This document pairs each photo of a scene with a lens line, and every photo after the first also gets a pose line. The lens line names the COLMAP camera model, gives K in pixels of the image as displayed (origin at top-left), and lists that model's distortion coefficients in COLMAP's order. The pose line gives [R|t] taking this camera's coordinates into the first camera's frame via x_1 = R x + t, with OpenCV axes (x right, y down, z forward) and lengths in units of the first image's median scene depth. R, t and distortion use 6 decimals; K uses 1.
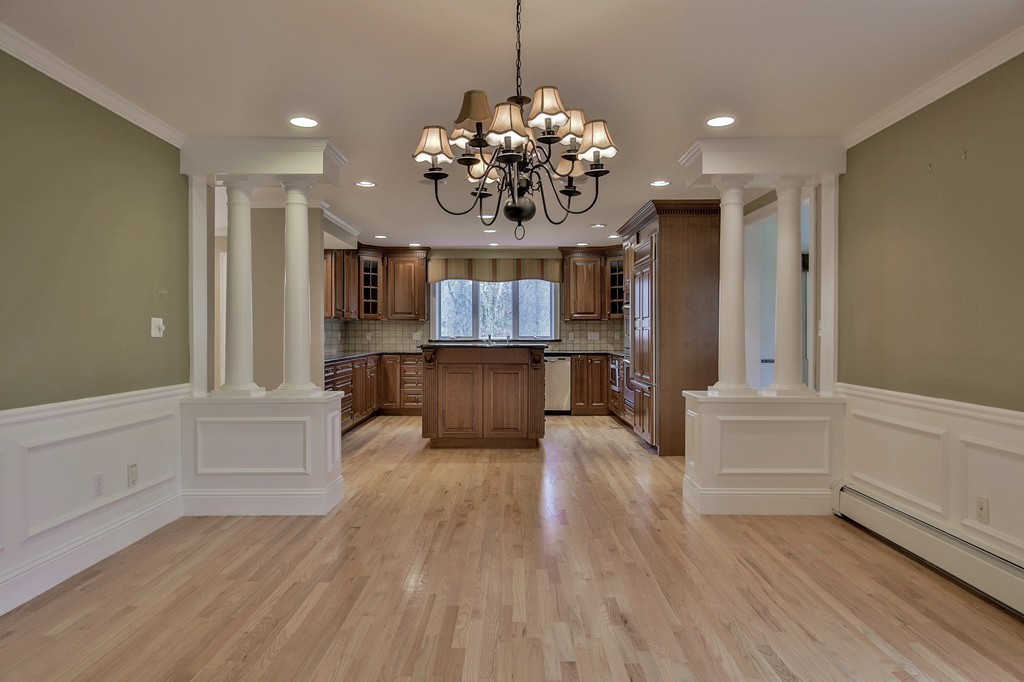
lens RADIAL K [[663.2, 0, 512.0], [0, 663.2, 341.0], [0, 0, 1]] dist [0.007663, 0.001700]
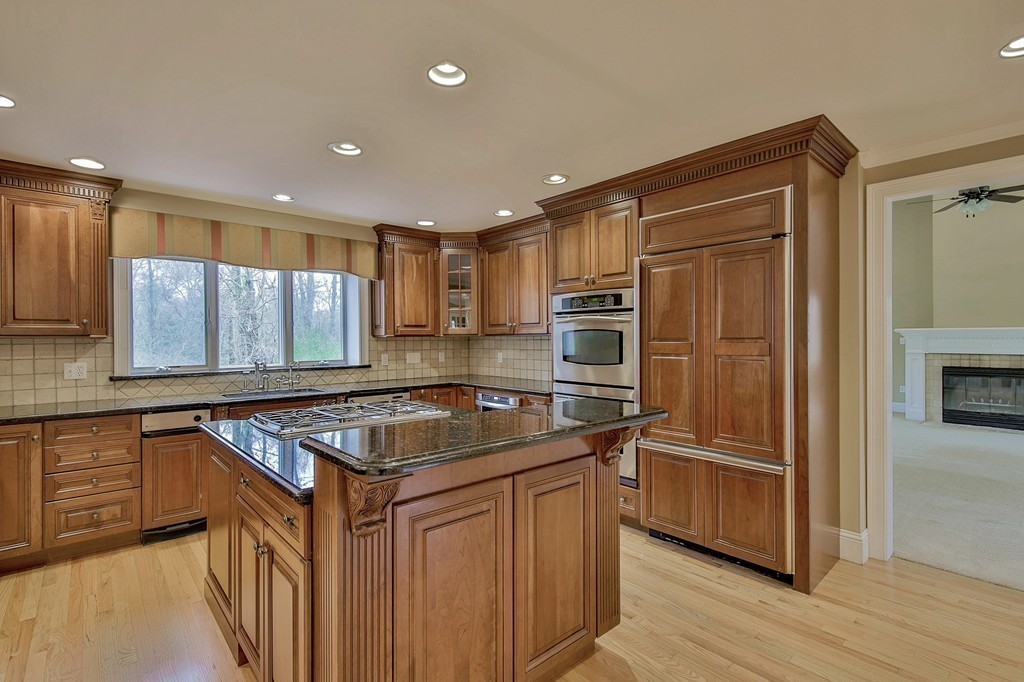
lens RADIAL K [[478.4, 0, 512.0], [0, 478.4, 341.0], [0, 0, 1]] dist [0.005709, -0.000106]
pose [[0.750103, -0.008471, 0.661267, -0.140728], [0.013960, 0.999898, -0.003027, -0.023230], [-0.661173, 0.011501, 0.750145, 0.556475]]
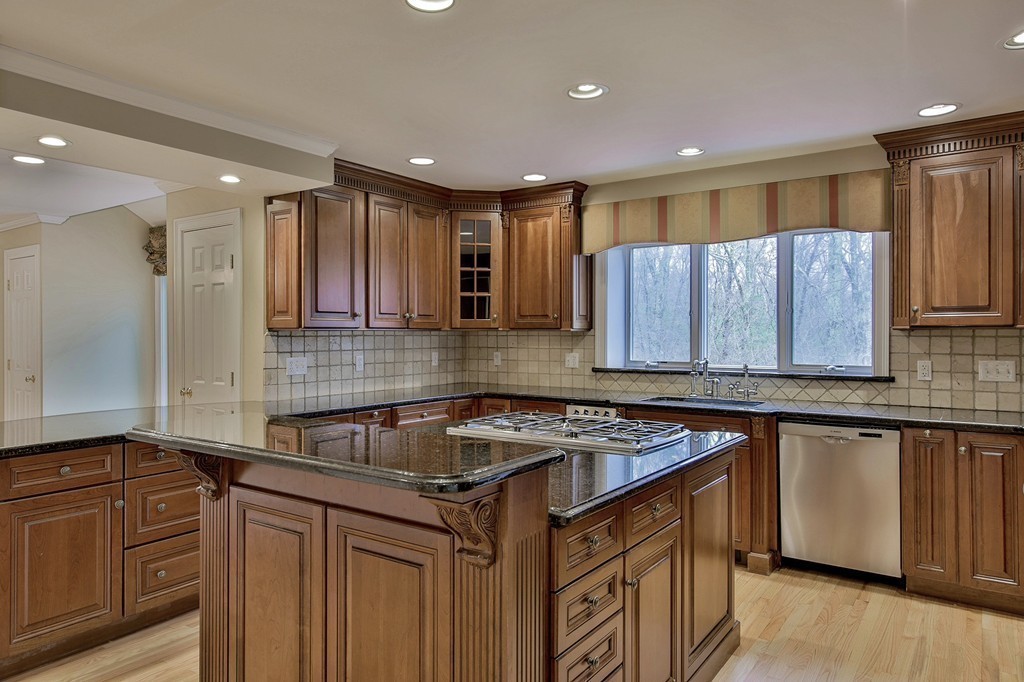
lens RADIAL K [[663.2, 0, 512.0], [0, 663.2, 341.0], [0, 0, 1]] dist [0.007663, 0.001700]
pose [[0.818547, 0.006495, -0.574403, 0.118208], [-0.007269, 0.999973, 0.000948, -0.022810], [0.574394, 0.003399, 0.818572, 0.561448]]
